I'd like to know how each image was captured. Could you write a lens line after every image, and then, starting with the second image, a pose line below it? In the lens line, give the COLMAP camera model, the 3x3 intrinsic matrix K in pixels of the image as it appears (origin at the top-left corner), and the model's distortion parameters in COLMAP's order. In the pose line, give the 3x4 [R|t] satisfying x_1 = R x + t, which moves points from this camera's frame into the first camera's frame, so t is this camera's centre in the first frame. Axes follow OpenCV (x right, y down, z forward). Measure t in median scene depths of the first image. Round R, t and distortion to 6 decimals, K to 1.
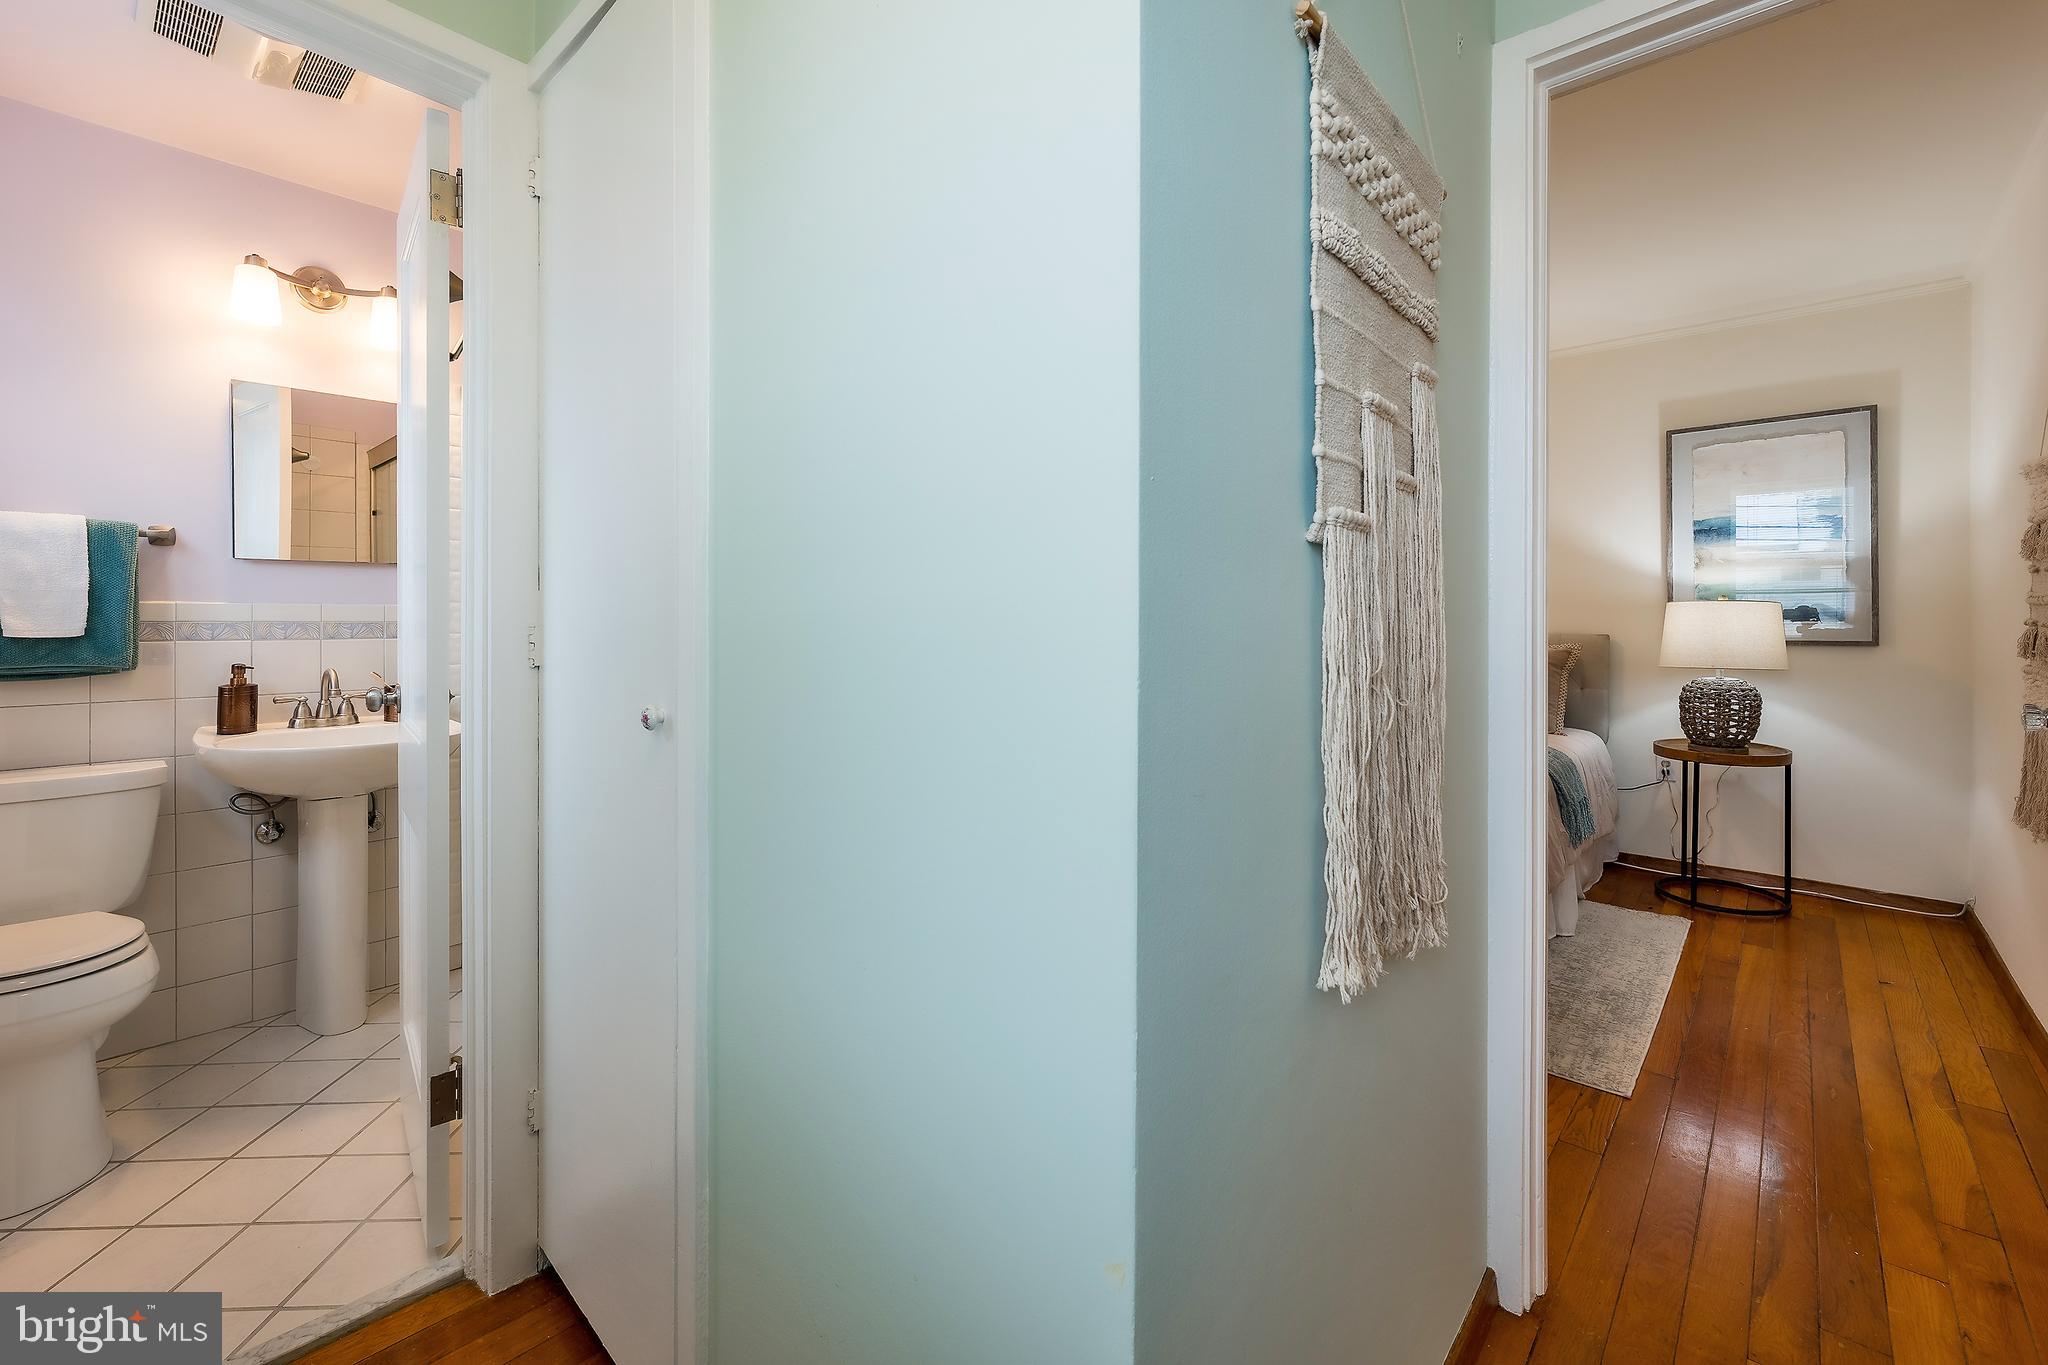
lens RADIAL K [[849.1, 0, 1027.9], [0, 849.1, 620.9], [0, 0, 1]] dist [-0.005209, 0.001563]
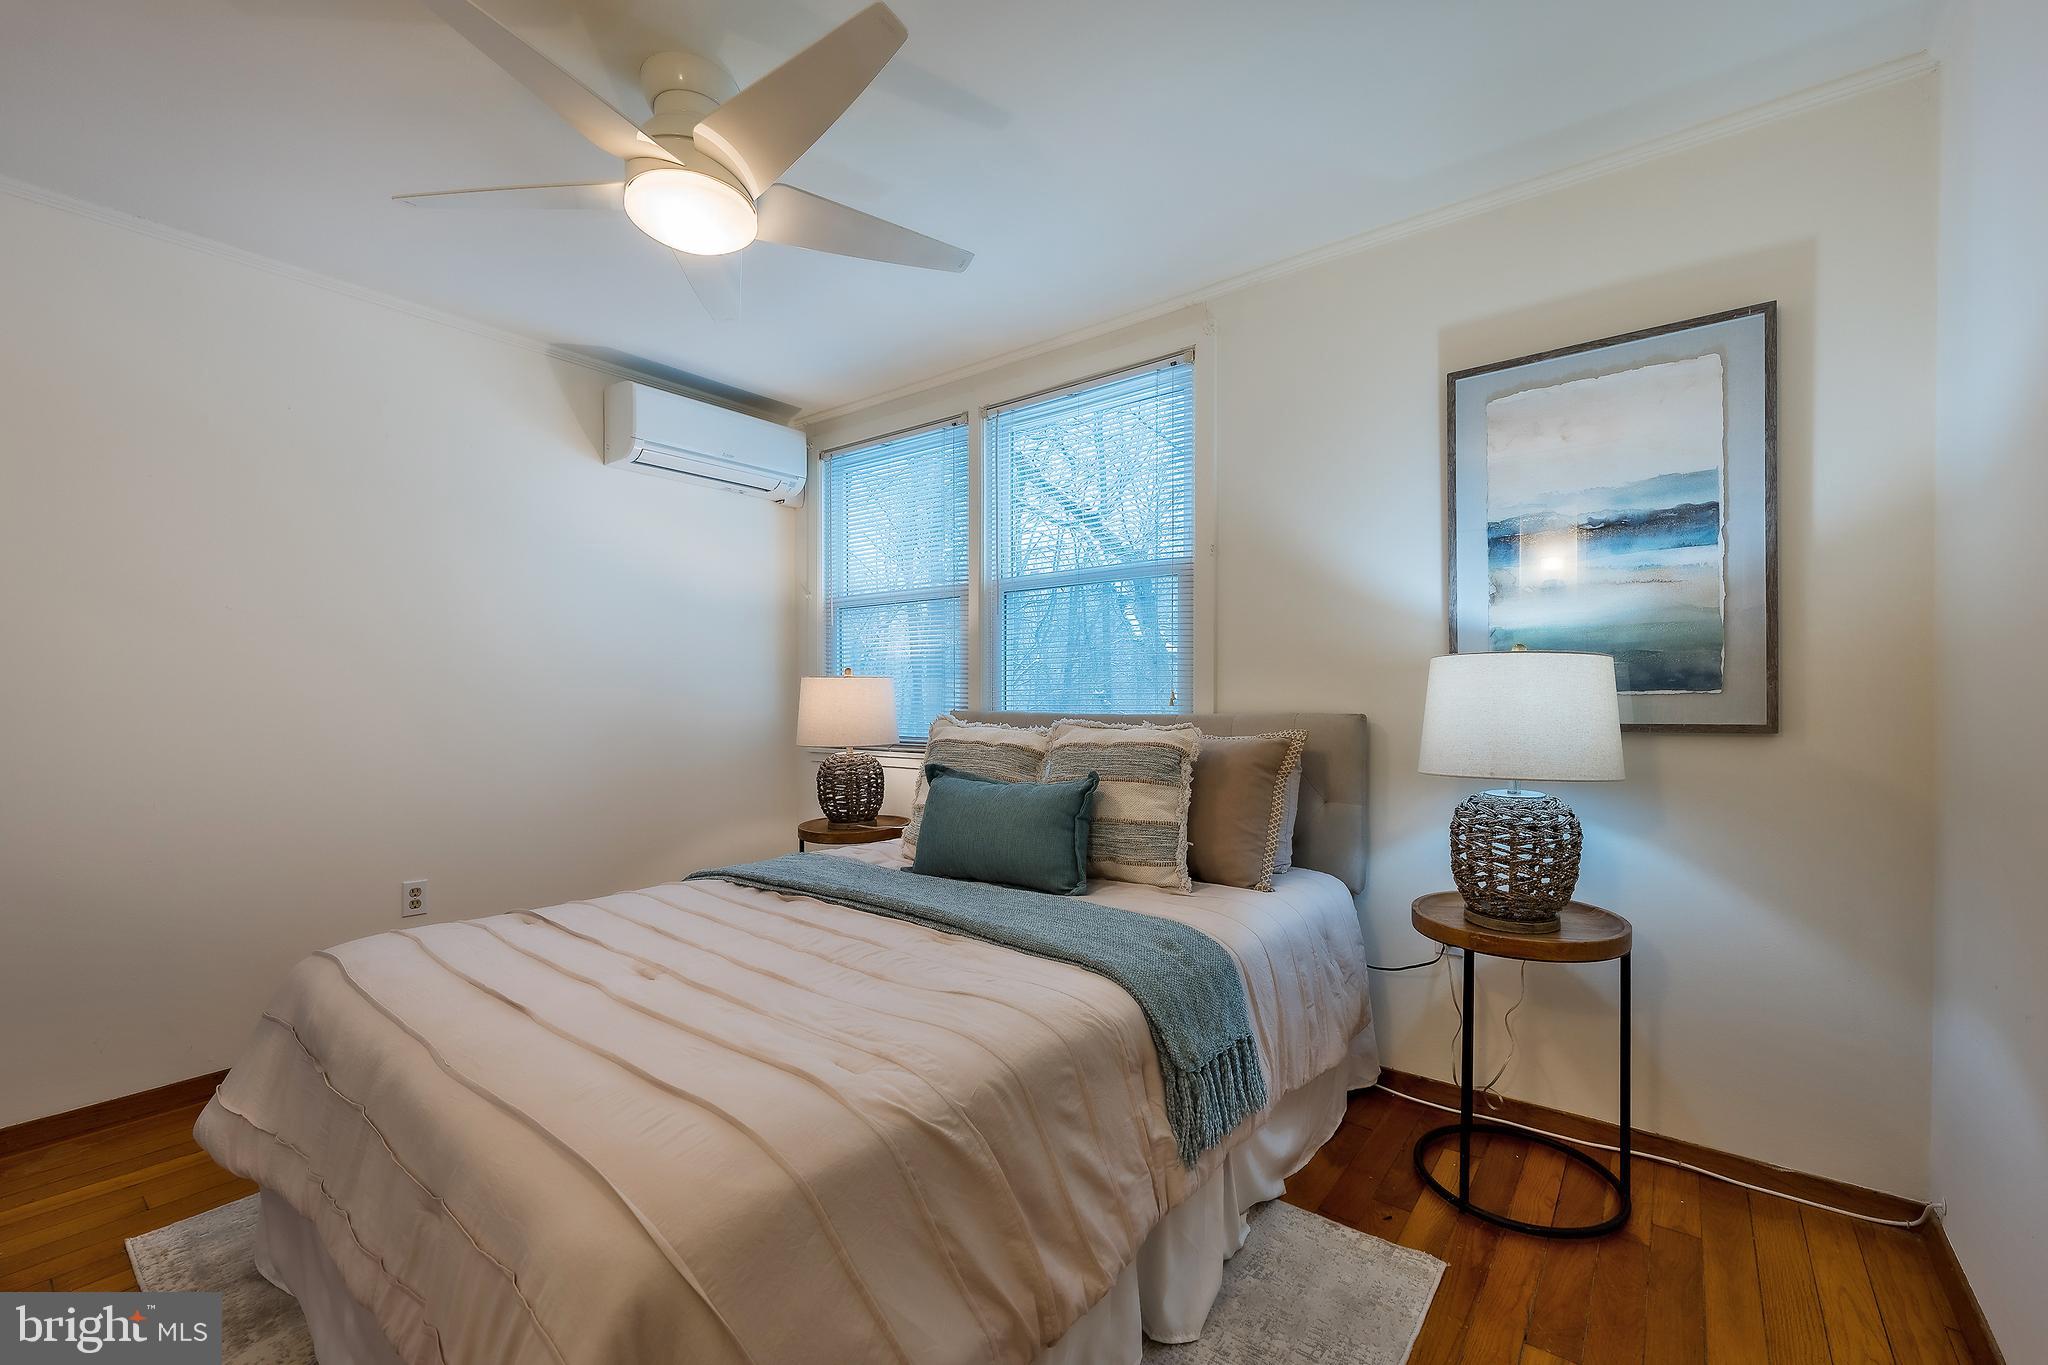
lens RADIAL K [[849.1, 0, 1036.1], [0, 849.1, 701.9], [0, 0, 1]] dist [-0.005209, 0.001563]
pose [[0.996738, -0.005470, 0.080525, 0.457683], [0.004809, 0.999953, 0.008403, 0.001327], [-0.080567, -0.007988, 0.996717, 0.467582]]
